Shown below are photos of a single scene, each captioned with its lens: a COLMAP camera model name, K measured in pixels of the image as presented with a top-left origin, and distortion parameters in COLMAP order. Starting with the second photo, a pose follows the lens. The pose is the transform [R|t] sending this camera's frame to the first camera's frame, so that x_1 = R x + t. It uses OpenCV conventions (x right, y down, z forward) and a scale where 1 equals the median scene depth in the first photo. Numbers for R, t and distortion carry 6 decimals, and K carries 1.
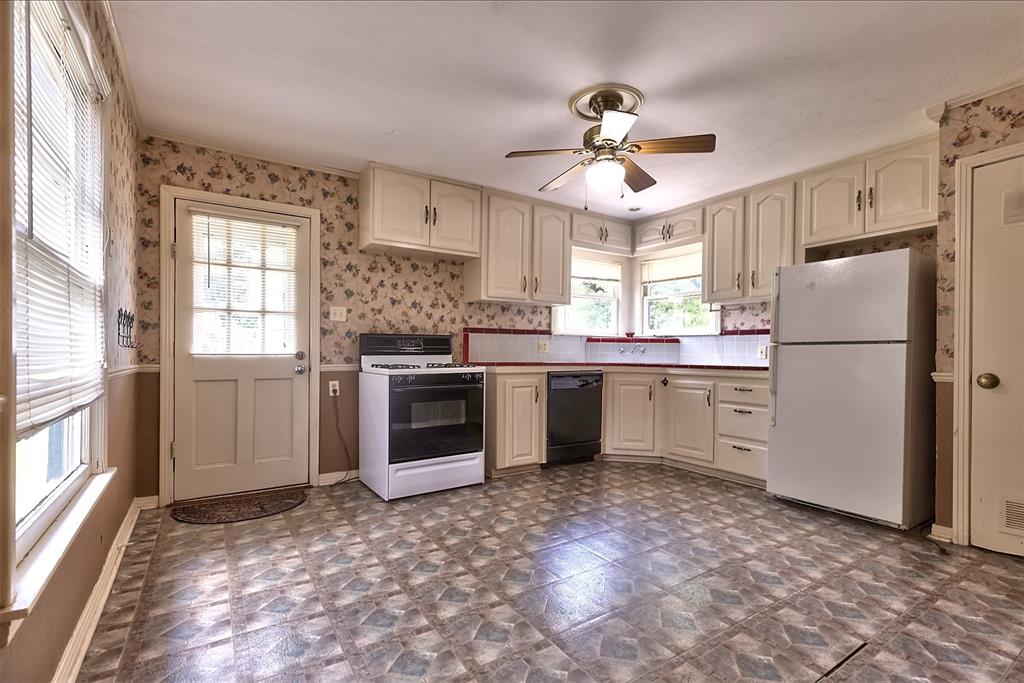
lens RADIAL K [[473.5, 0, 506.5], [0, 473.5, 347.8], [0, 0, 1]] dist [0.005466, 0.001346]
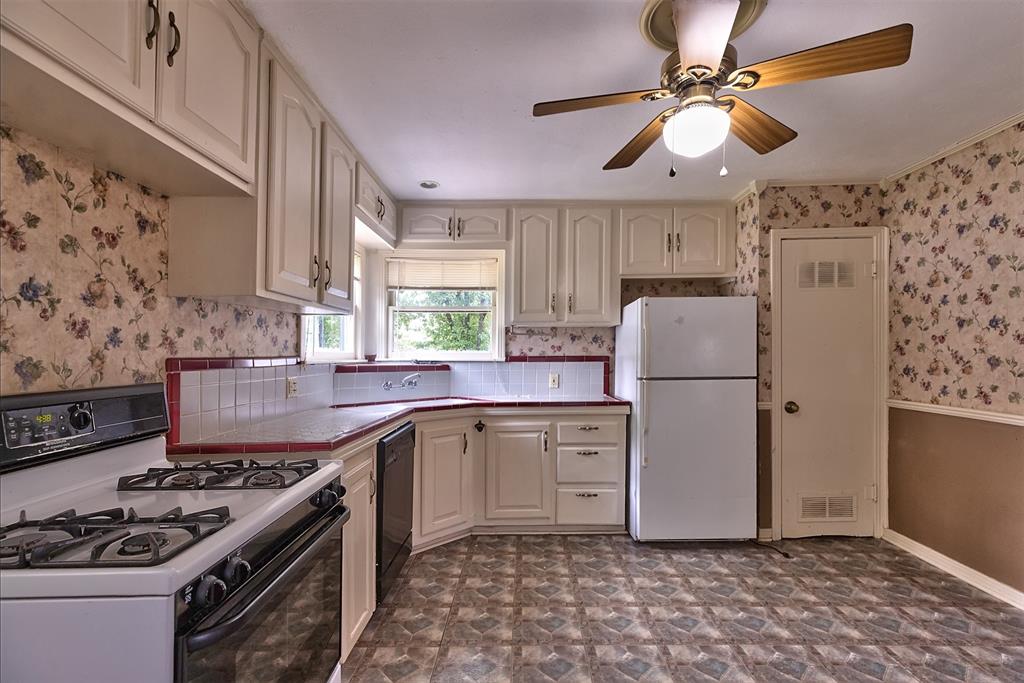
lens RADIAL K [[473.5, 0, 515.8], [0, 473.5, 348.6], [0, 0, 1]] dist [0.005466, 0.001346]
pose [[0.534842, 0.000689, 0.844952, -0.281398], [0.001319, 0.999998, -0.001650, -0.051874], [-0.844951, 0.001997, 0.534840, 0.561735]]
